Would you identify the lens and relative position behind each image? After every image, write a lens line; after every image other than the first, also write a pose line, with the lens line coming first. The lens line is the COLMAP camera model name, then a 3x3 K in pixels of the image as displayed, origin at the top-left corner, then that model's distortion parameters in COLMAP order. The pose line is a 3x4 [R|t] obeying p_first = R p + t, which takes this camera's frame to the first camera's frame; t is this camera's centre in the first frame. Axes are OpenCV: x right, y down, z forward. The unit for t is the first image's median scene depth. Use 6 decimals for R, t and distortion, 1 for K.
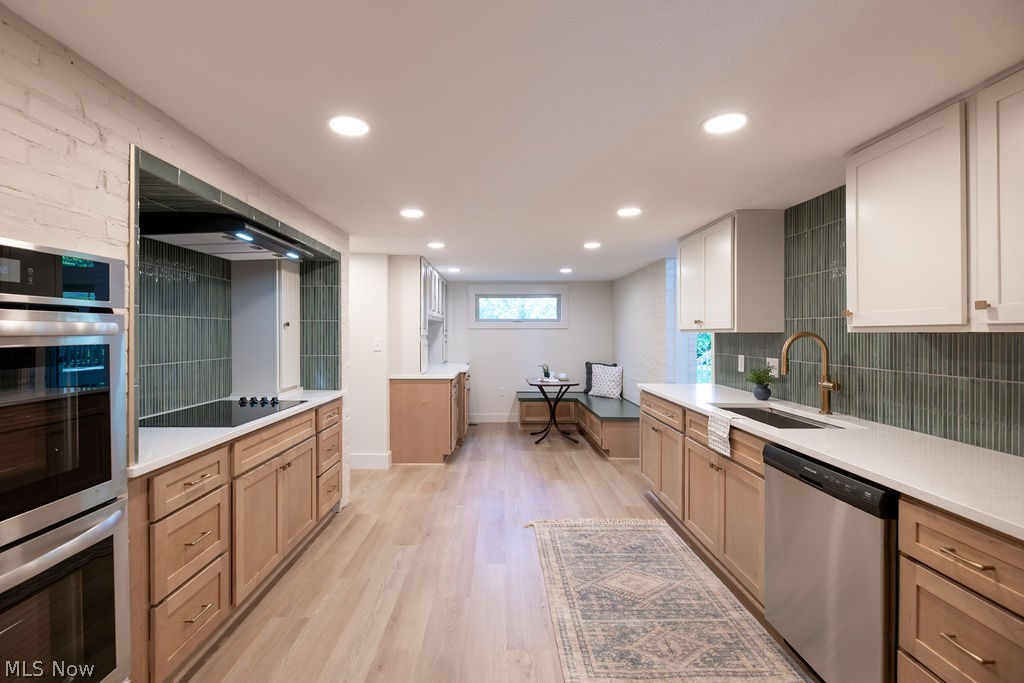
lens RADIAL K [[450.2, 0, 516.8], [0, 450.2, 333.0], [0, 0, 1]] dist [-0.001799, -0.000338]
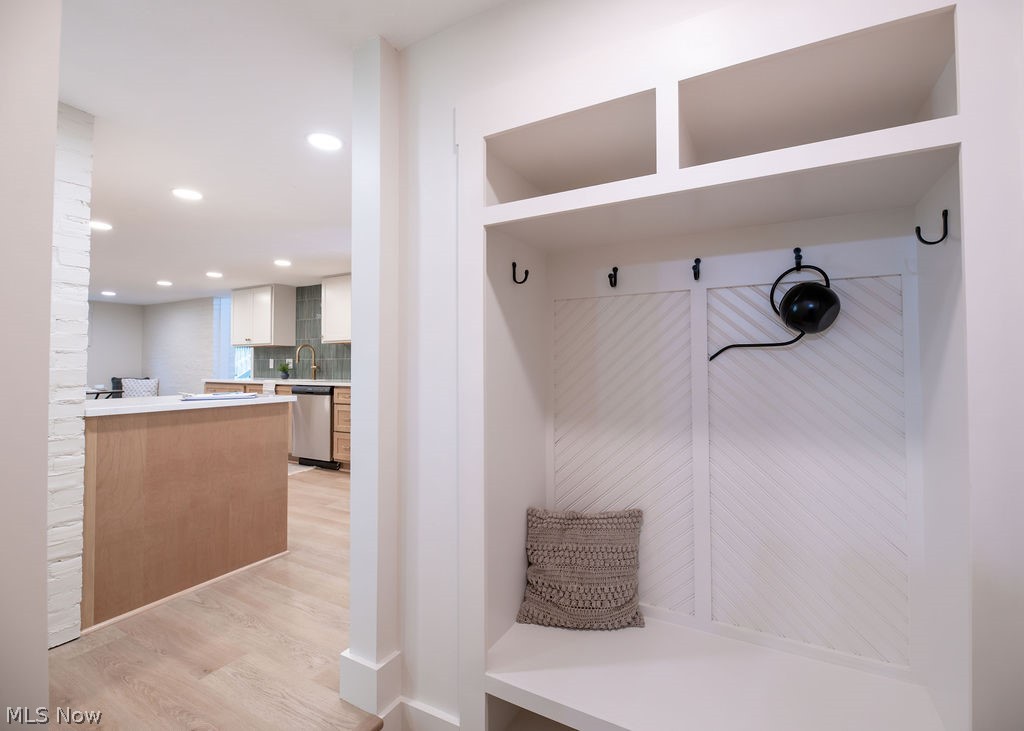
lens RADIAL K [[474.0, 0, 513.7], [0, 474.0, 361.5], [0, 0, 1]] dist [-0.000307, -0.000050]
pose [[0.527593, 0.014232, 0.849378, -0.718755], [-0.000634, 0.999866, -0.016359, 0.104267], [-0.849497, 0.008093, 0.527532, -0.991877]]
